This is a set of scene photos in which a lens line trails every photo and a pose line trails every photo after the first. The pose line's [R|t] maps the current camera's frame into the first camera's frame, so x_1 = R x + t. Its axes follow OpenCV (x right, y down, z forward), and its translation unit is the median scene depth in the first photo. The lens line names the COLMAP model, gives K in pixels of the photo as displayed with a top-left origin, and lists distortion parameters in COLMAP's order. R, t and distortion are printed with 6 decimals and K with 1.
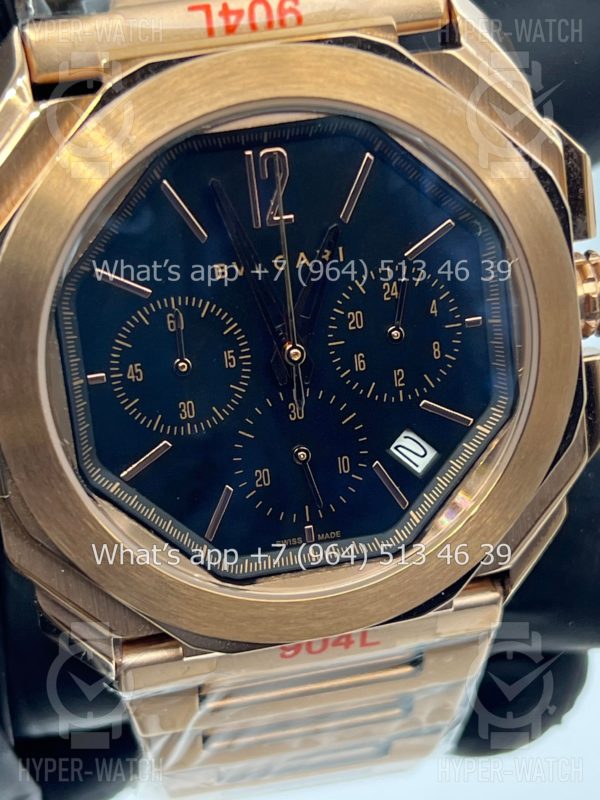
lens RADIAL K [[1933.4, 0, 300.0], [0, 1933.4, 400.0], [0, 0, 1]] dist [0.221799, -0.005554]
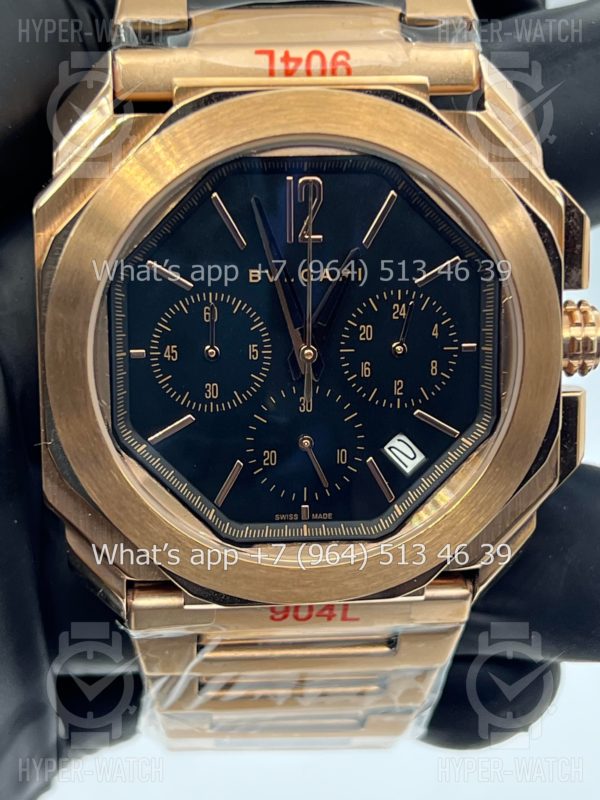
lens RADIAL K [[1933.4, 0, 300.0], [0, 1933.4, 400.0], [0, 0, 1]] dist [0.221799, -0.005554]
pose [[0.989059, 0.124013, -0.079897, 0.087385], [-0.127094, 0.991284, -0.034685, 0.043981], [0.074899, 0.044460, 0.996199, -0.155005]]
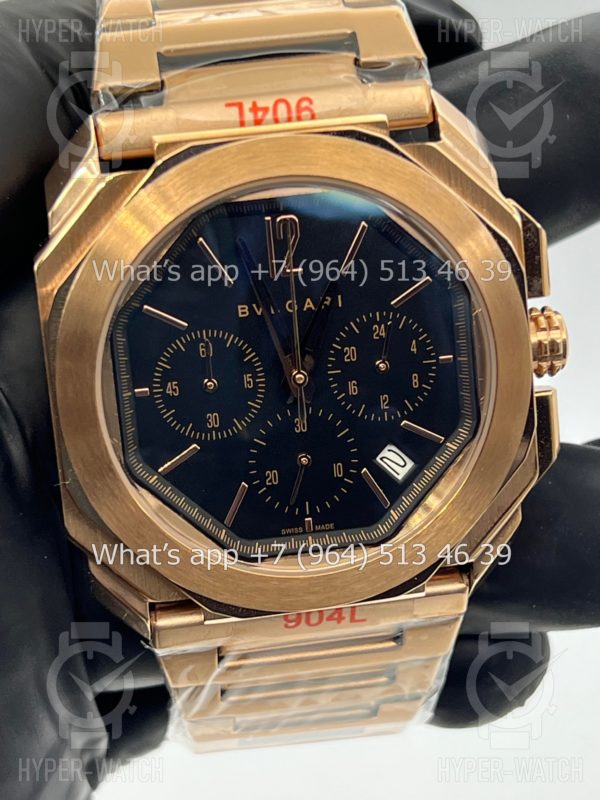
lens RADIAL K [[1933.4, 0, 300.0], [0, 1933.4, 400.0], [0, 0, 1]] dist [0.221799, -0.005554]
pose [[0.997723, 0.034013, -0.058233, 0.070371], [-0.036796, 0.998198, -0.047402, 0.049139], [0.056516, 0.049436, 0.997177, -0.249333]]
